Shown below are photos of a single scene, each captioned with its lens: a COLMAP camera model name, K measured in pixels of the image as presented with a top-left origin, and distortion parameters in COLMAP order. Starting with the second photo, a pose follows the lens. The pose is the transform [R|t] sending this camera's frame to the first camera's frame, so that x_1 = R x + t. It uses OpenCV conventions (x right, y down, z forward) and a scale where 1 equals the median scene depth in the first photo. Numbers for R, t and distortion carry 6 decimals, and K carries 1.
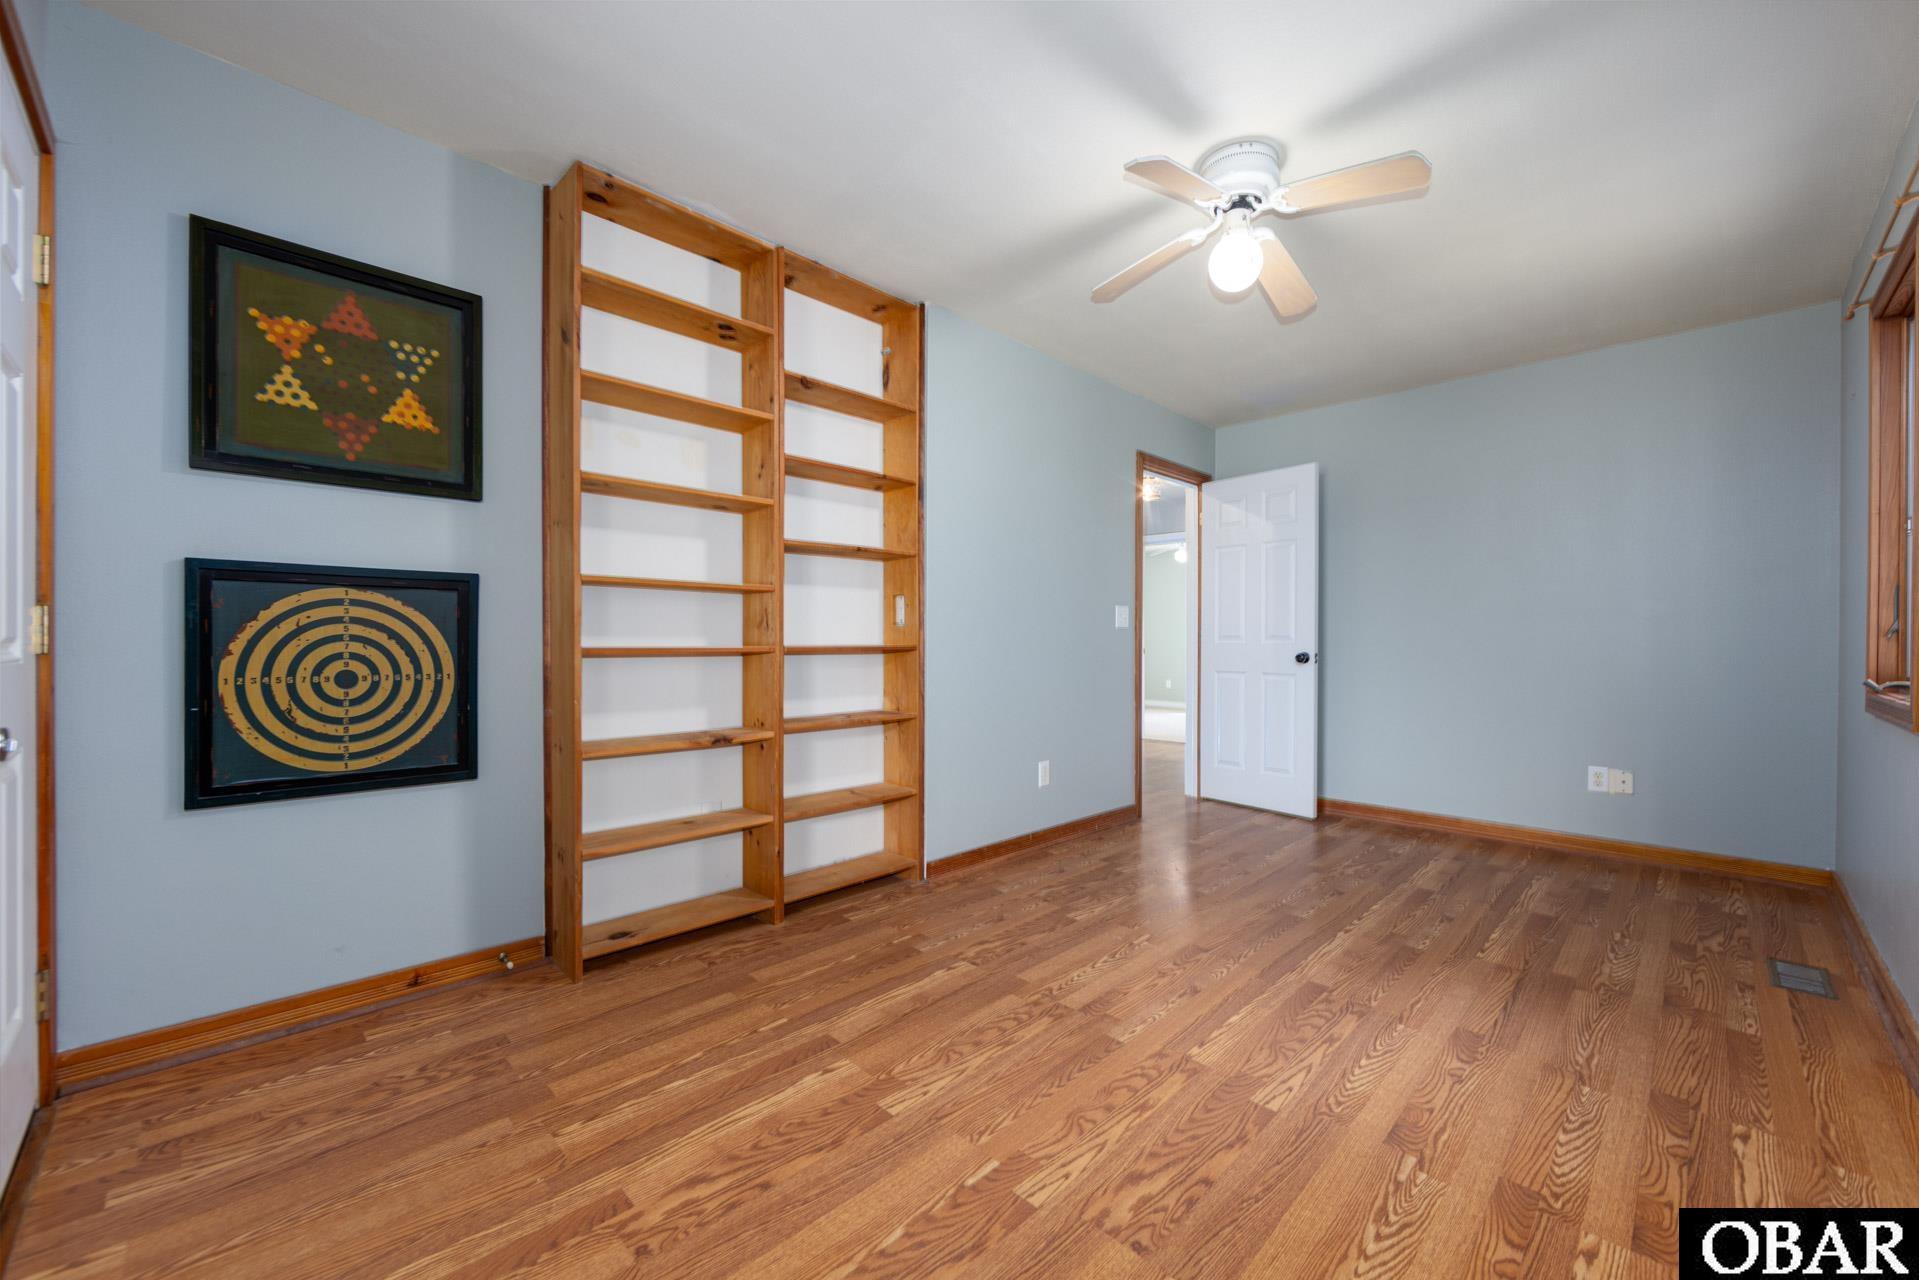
lens RADIAL K [[752.4, 0, 974.5], [0, 752.4, 633.2], [0, 0, 1]] dist [-0.002457, -0.000179]
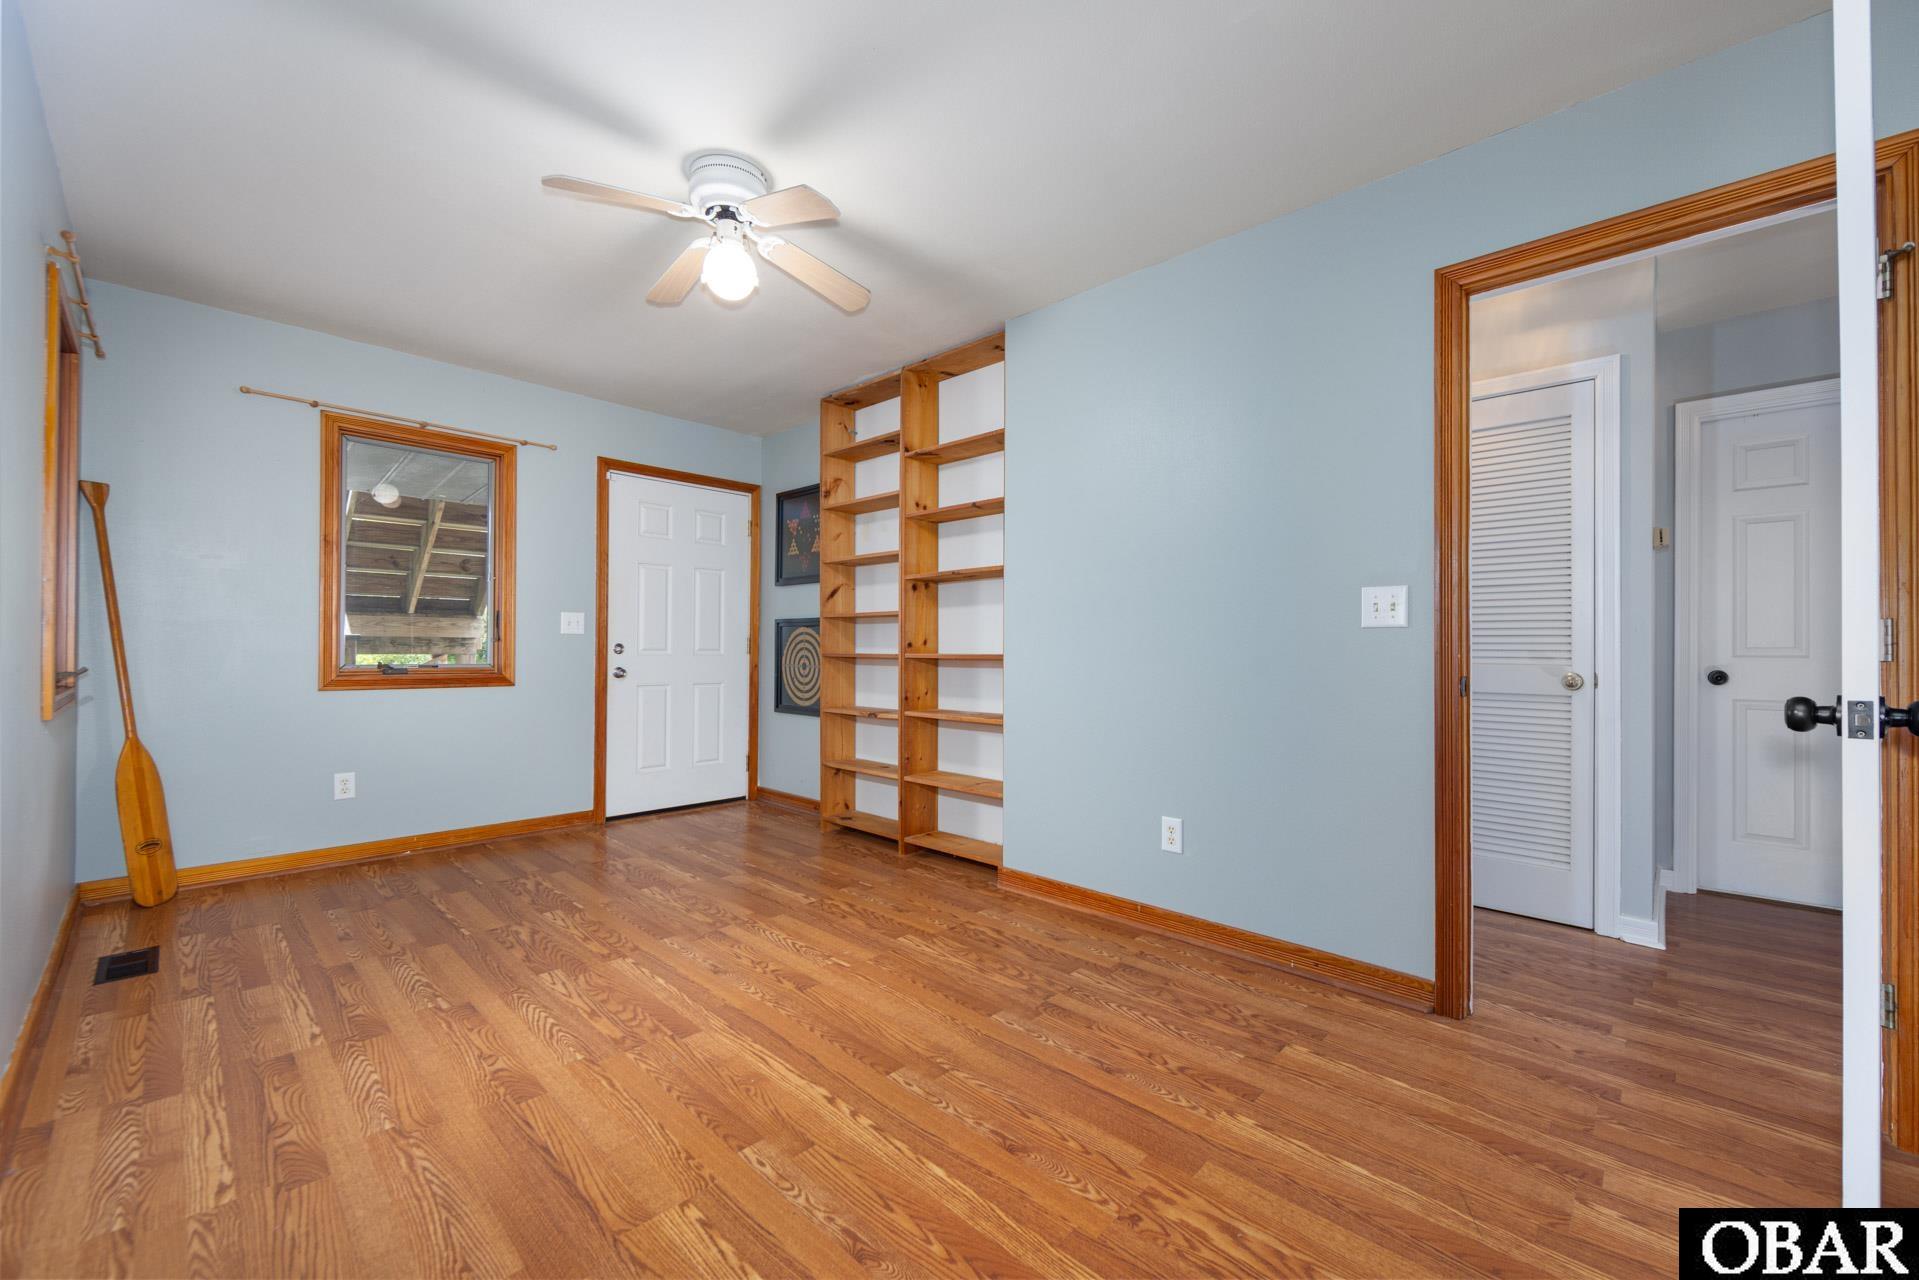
lens RADIAL K [[752.4, 0, 958.3], [0, 752.4, 638.8], [0, 0, 1]] dist [-0.002457, -0.000179]
pose [[0.013563, -0.018134, -0.999744, 1.491746], [0.001979, 0.999834, -0.018109, 0.019023], [0.999906, -0.001733, 0.013597, 1.432373]]
